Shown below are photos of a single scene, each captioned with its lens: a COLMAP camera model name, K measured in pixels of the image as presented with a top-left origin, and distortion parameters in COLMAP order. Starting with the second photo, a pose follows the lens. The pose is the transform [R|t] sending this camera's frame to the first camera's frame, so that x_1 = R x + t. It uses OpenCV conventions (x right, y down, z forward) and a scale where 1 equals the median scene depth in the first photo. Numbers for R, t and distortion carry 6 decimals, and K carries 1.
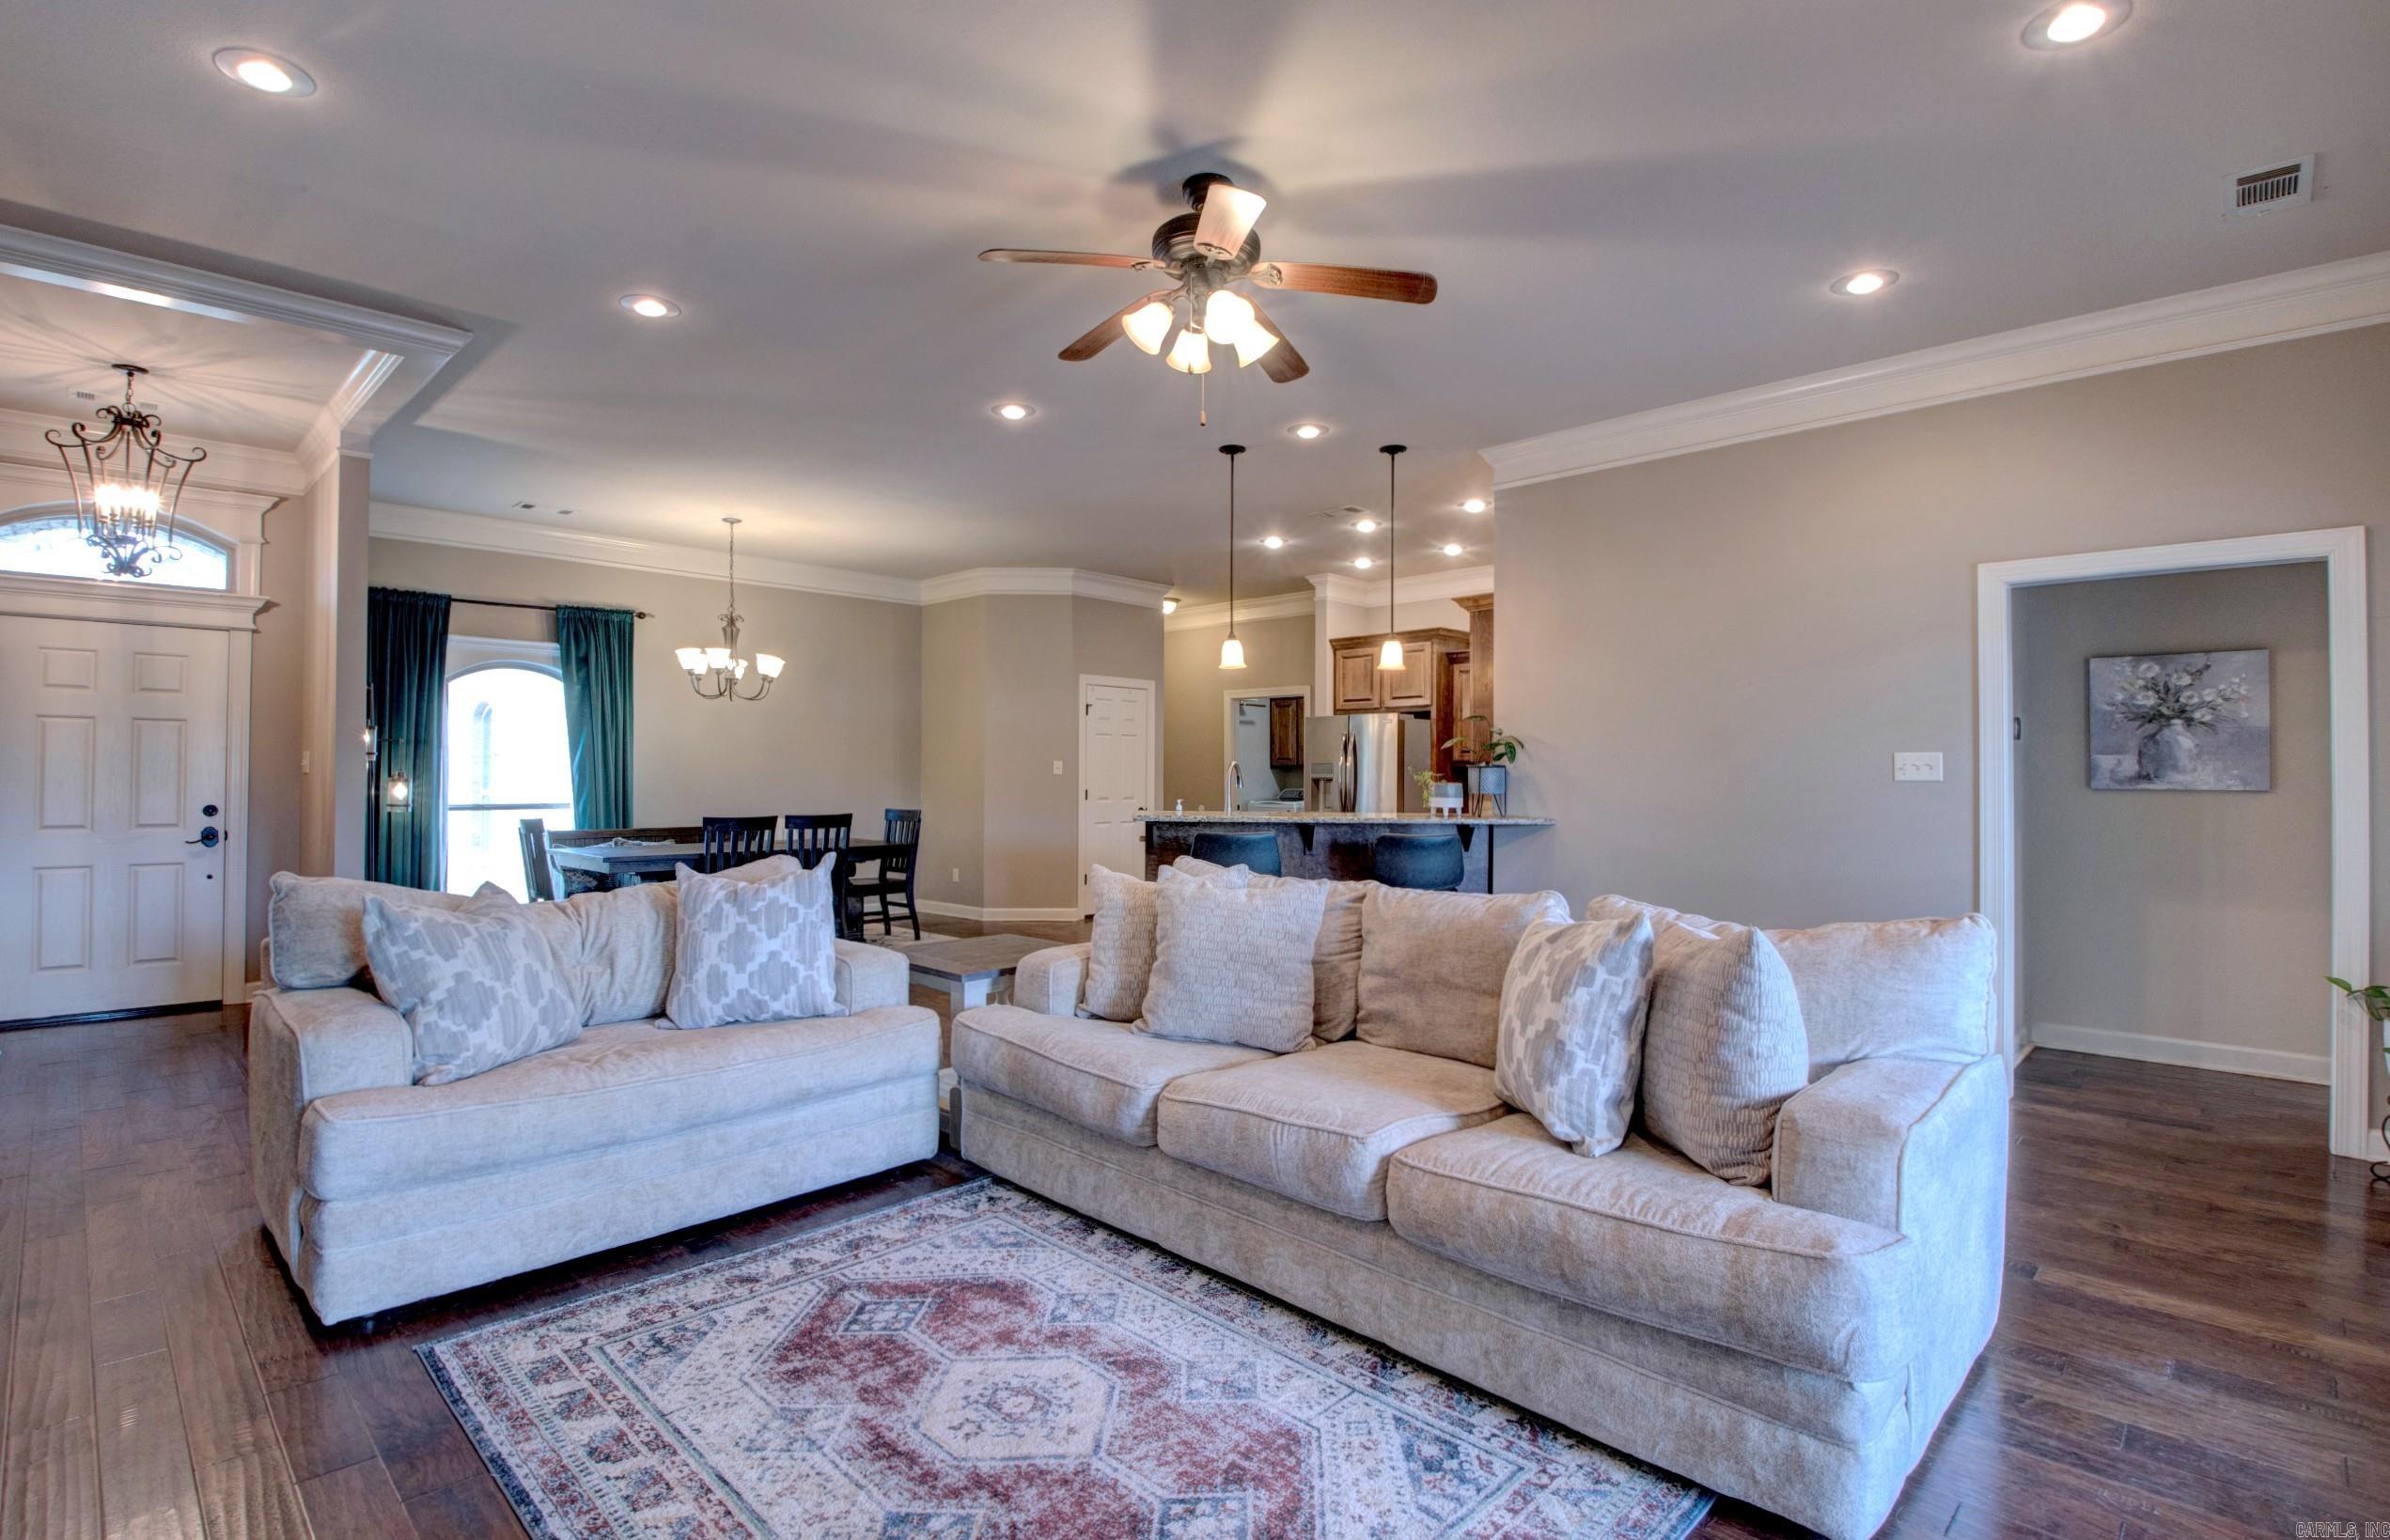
lens RADIAL K [[1115.2, 0, 1184.5], [0, 1115.2, 754.3], [0, 0, 1]] dist [0.022049, -0.028311]
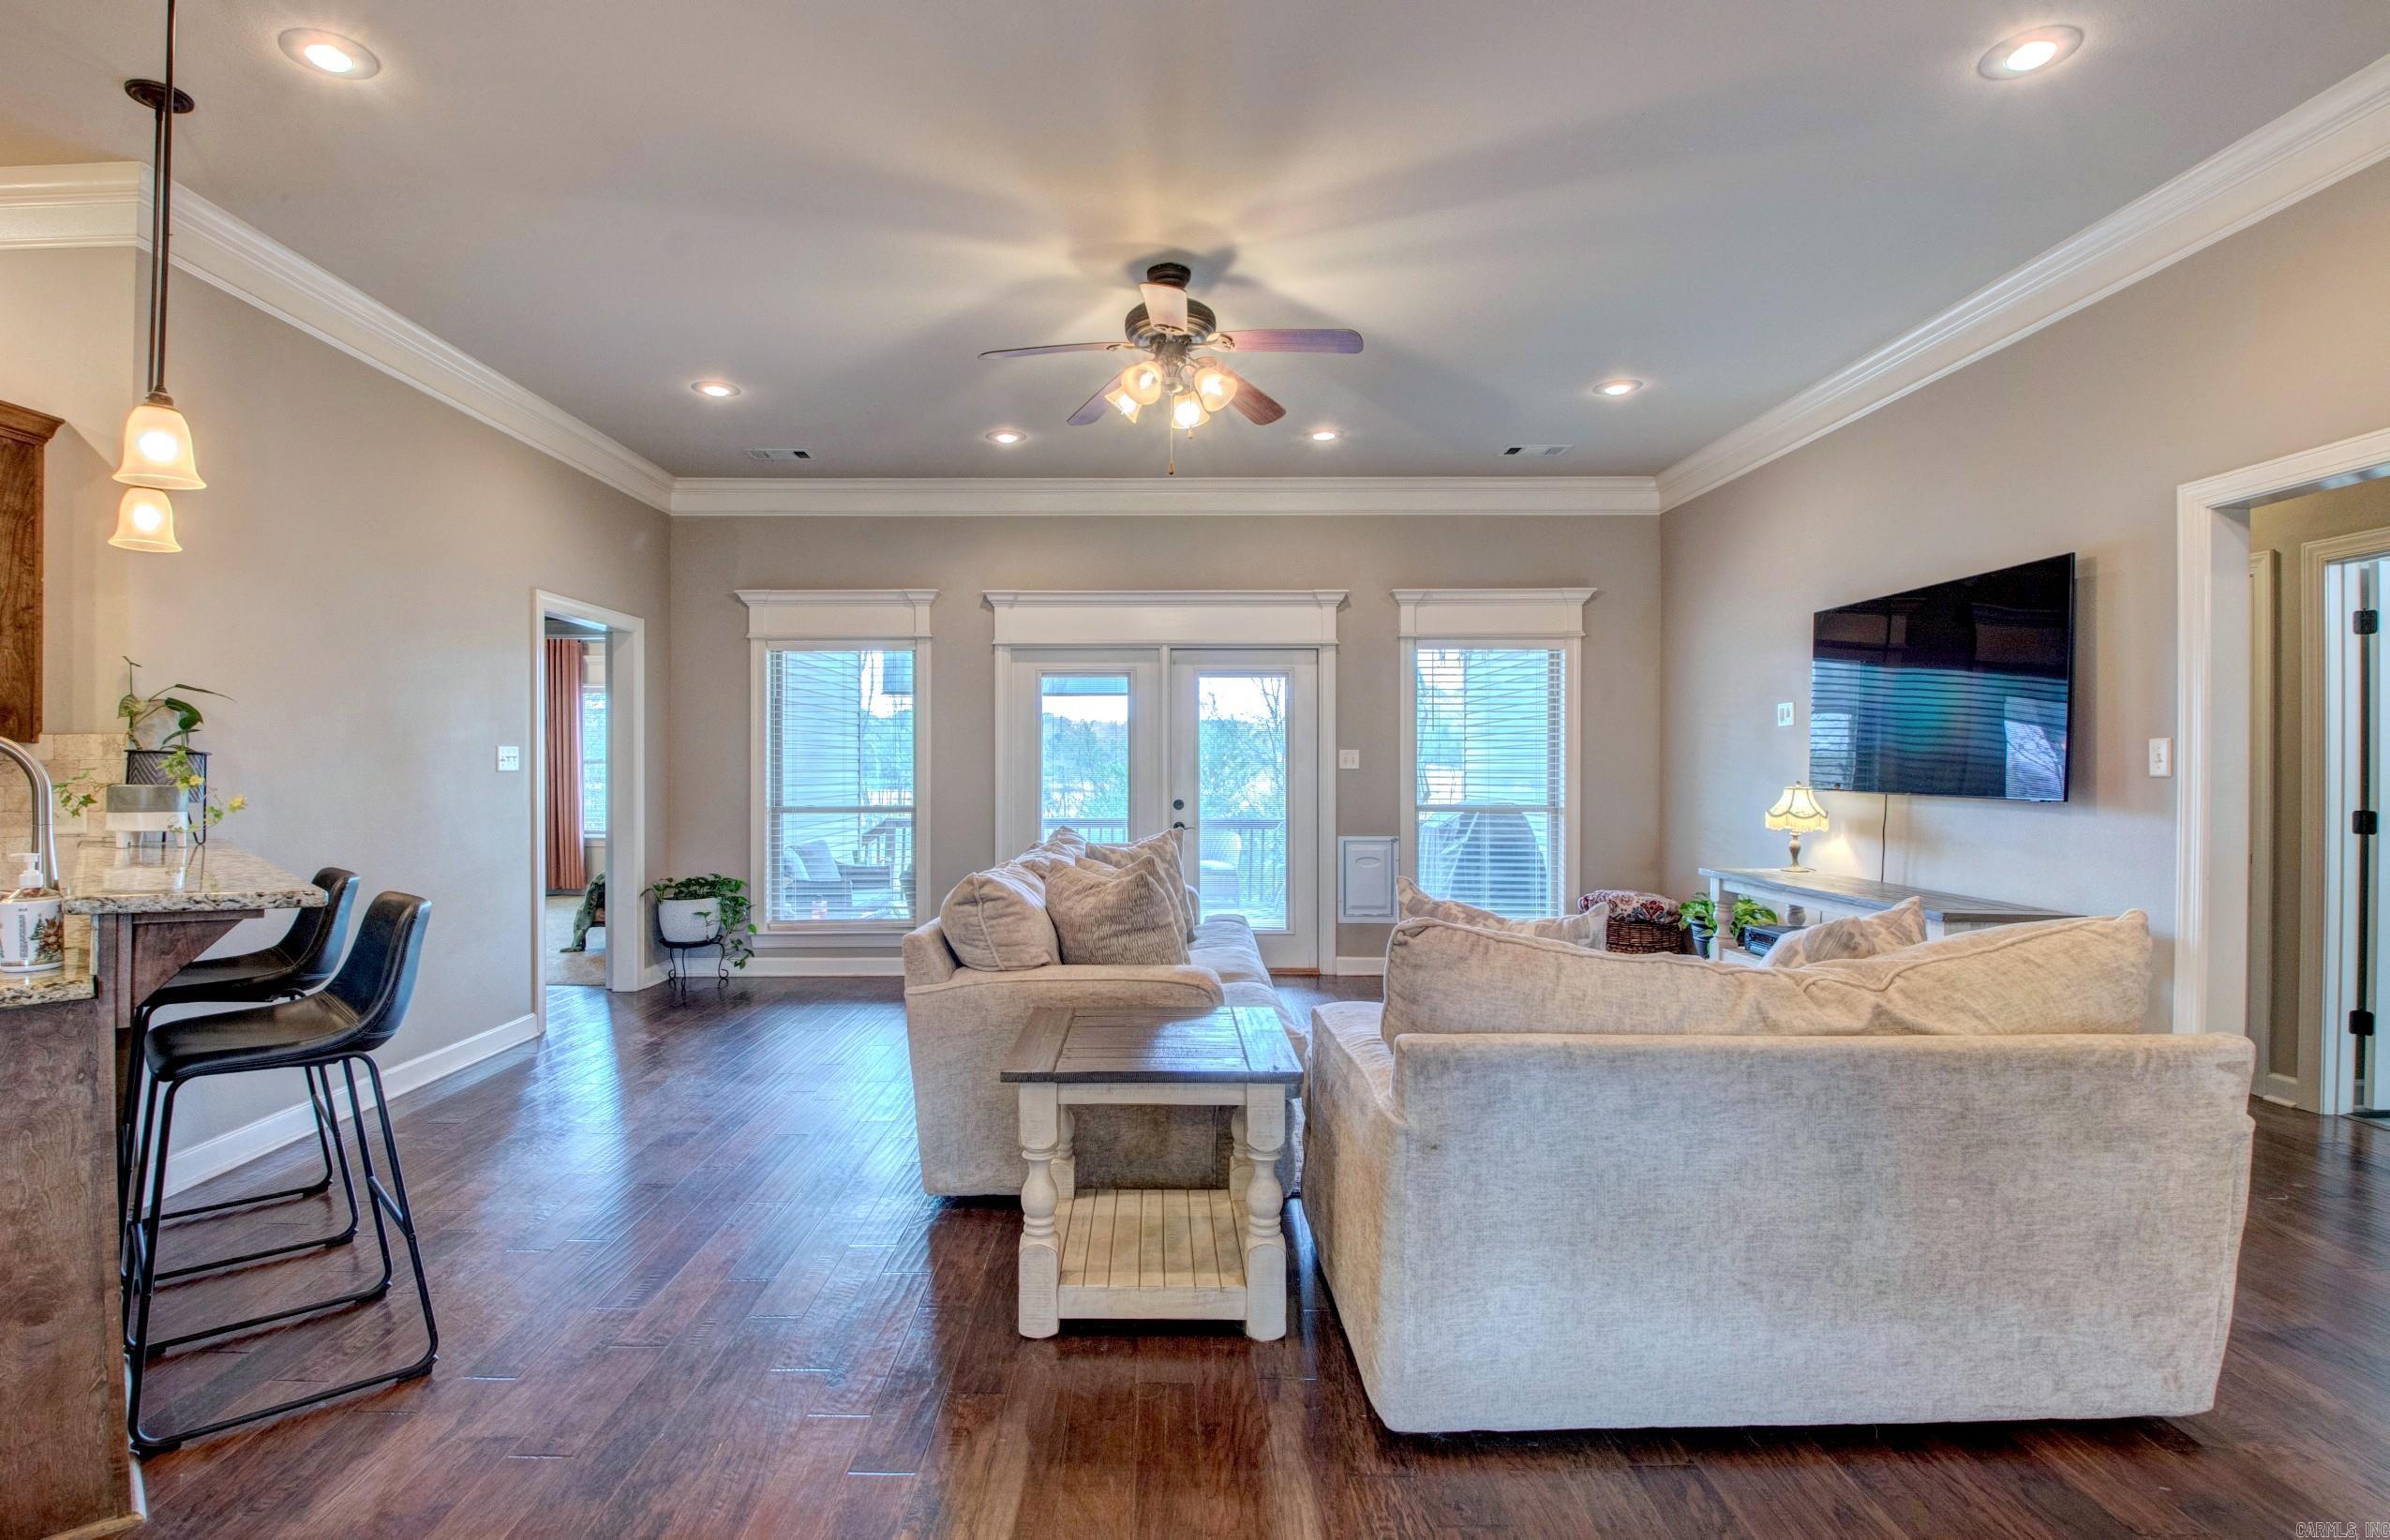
lens RADIAL K [[1135.1, 0, 1161.7], [0, 1135.1, 767.7], [0, 0, 1]] dist [0.028960, -0.040703]
pose [[-0.704401, -0.004085, 0.709791, -0.334778], [-0.013297, 0.999884, -0.007442, 0.010923], [-0.709678, -0.014680, -0.704373, 0.742916]]
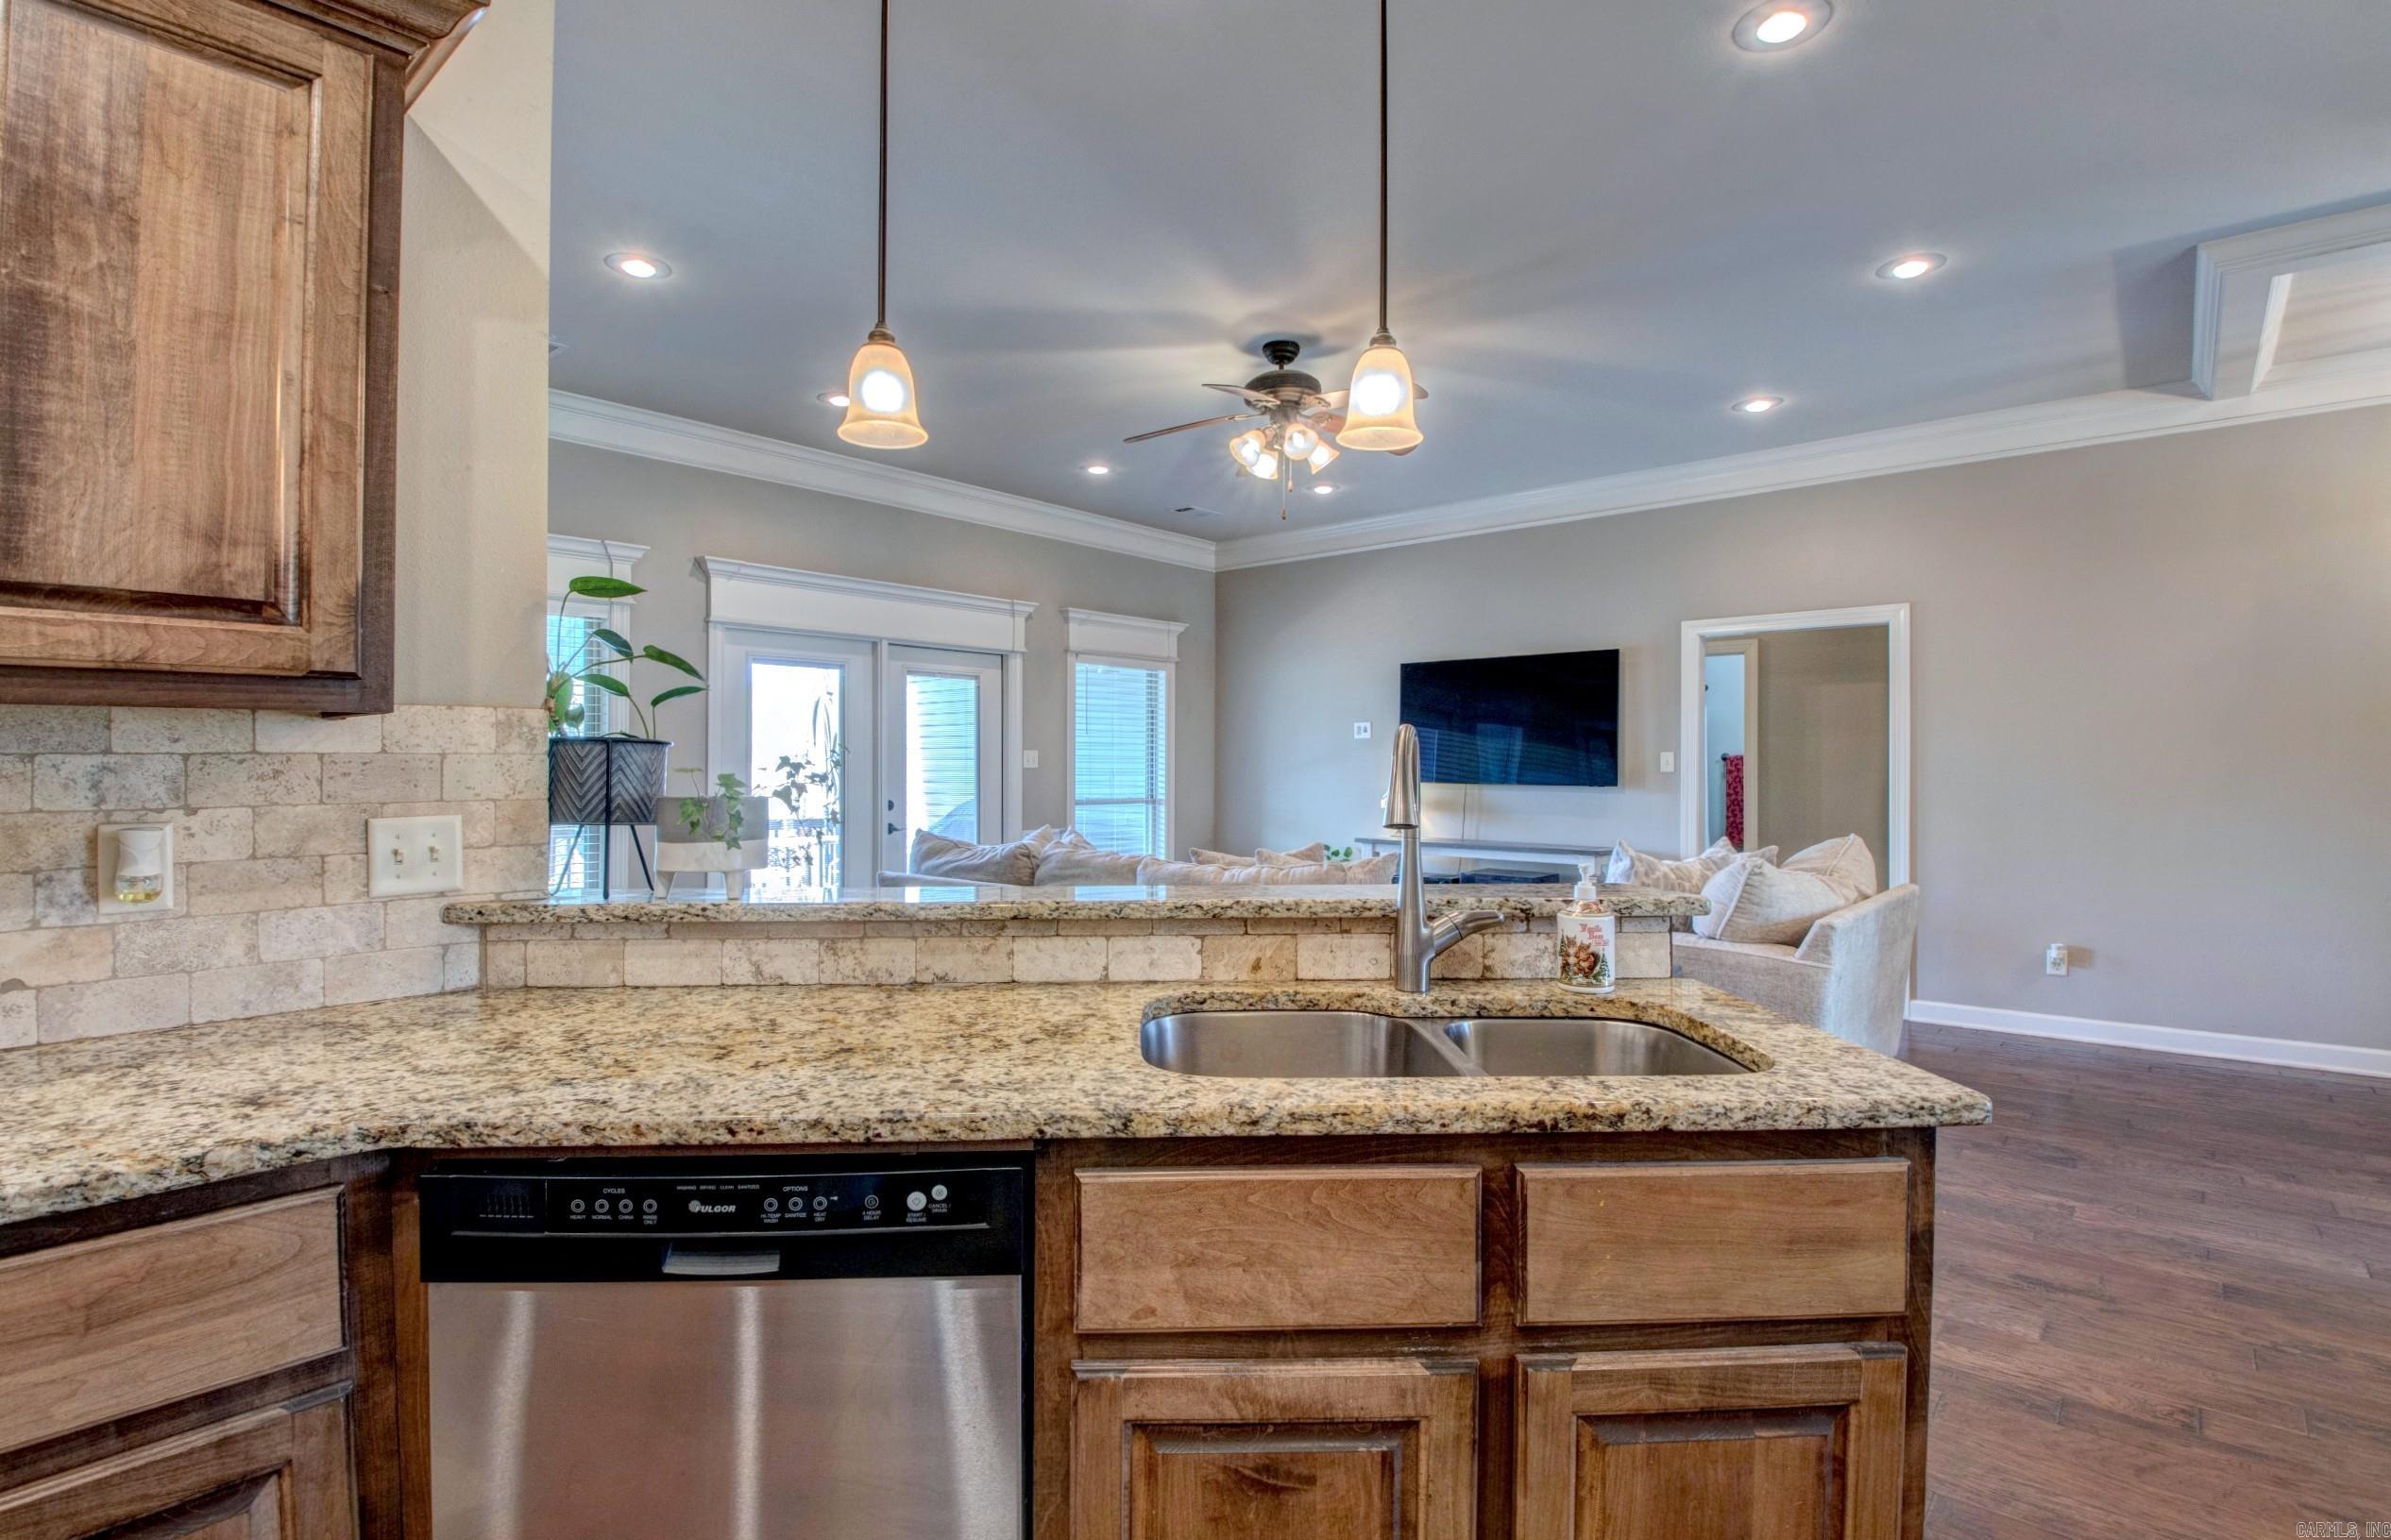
lens RADIAL K [[1115.7, 0, 1185.0], [0, 1115.7, 754.2], [0, 0, 1]] dist [0.022049, -0.028311]
pose [[-0.998479, -0.007153, -0.054660, 0.087801], [-0.005774, 0.999662, -0.025339, 0.015041], [0.054823, -0.024985, -0.998183, 0.955012]]
